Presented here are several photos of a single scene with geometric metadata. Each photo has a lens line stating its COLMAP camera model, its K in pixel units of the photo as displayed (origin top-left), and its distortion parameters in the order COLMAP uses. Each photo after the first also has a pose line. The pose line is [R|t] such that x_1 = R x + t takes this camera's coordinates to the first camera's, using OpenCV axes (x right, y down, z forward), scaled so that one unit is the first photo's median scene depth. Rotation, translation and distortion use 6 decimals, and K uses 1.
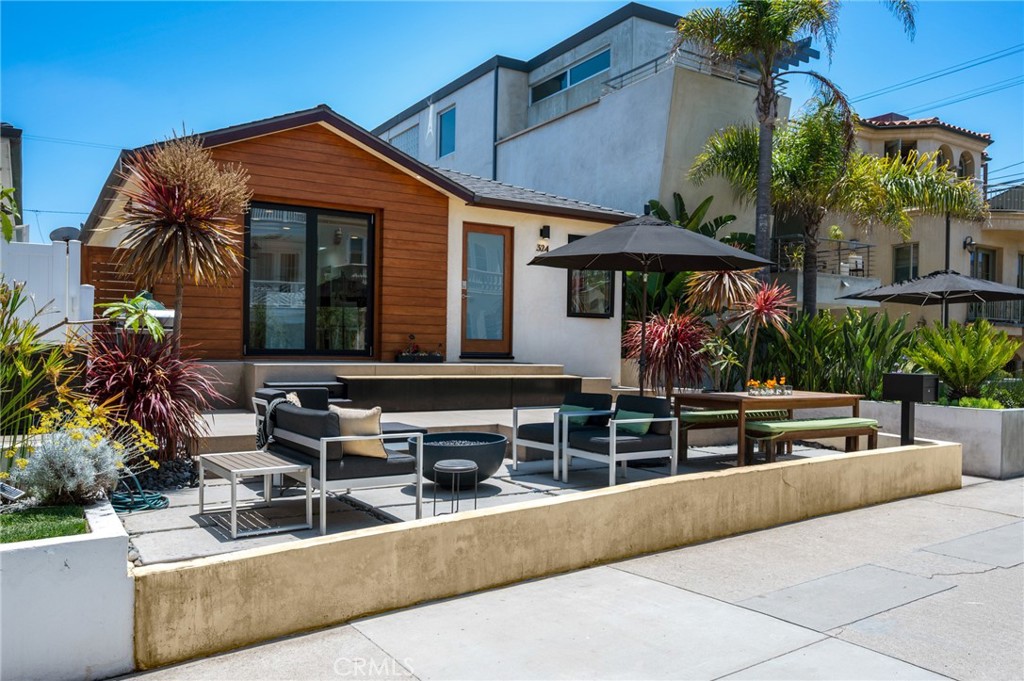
lens RADIAL K [[783.0, 0, 514.5], [0, 783.0, 357.5], [0, 0, 1]] dist [-0.001278, -0.003752]
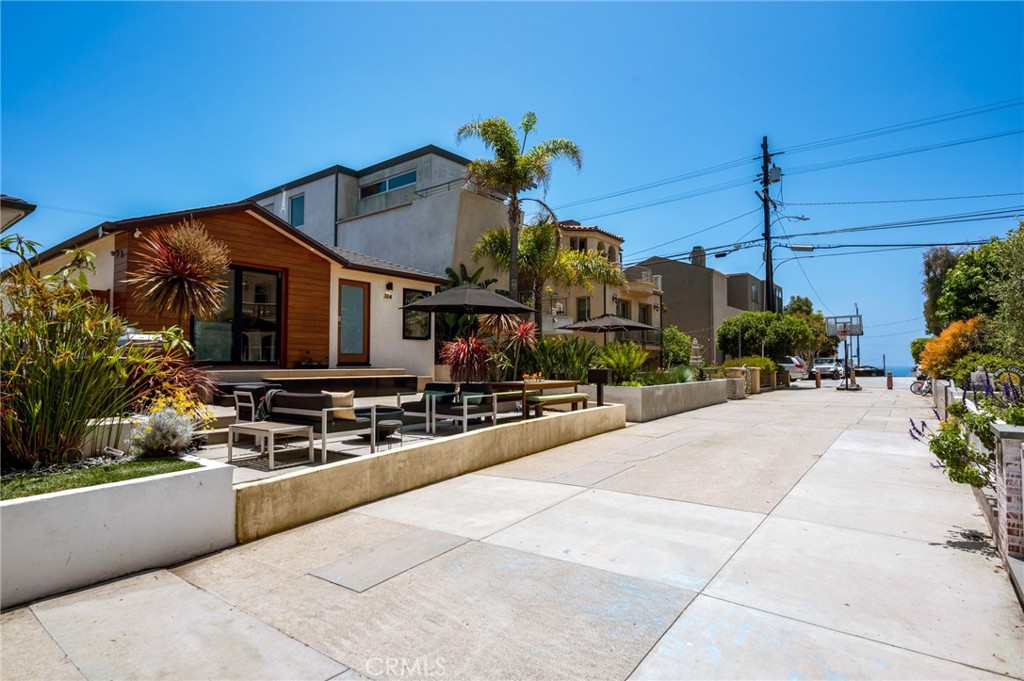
lens RADIAL K [[542.5, 0, 512.0], [0, 542.5, 340.5], [0, 0, 1]] dist [-0.001445, -0.000306]
pose [[0.938482, -0.000515, 0.345327, -0.123414], [0.016961, 0.998861, -0.044605, 0.004797], [-0.344911, 0.047719, 0.937422, -0.136467]]
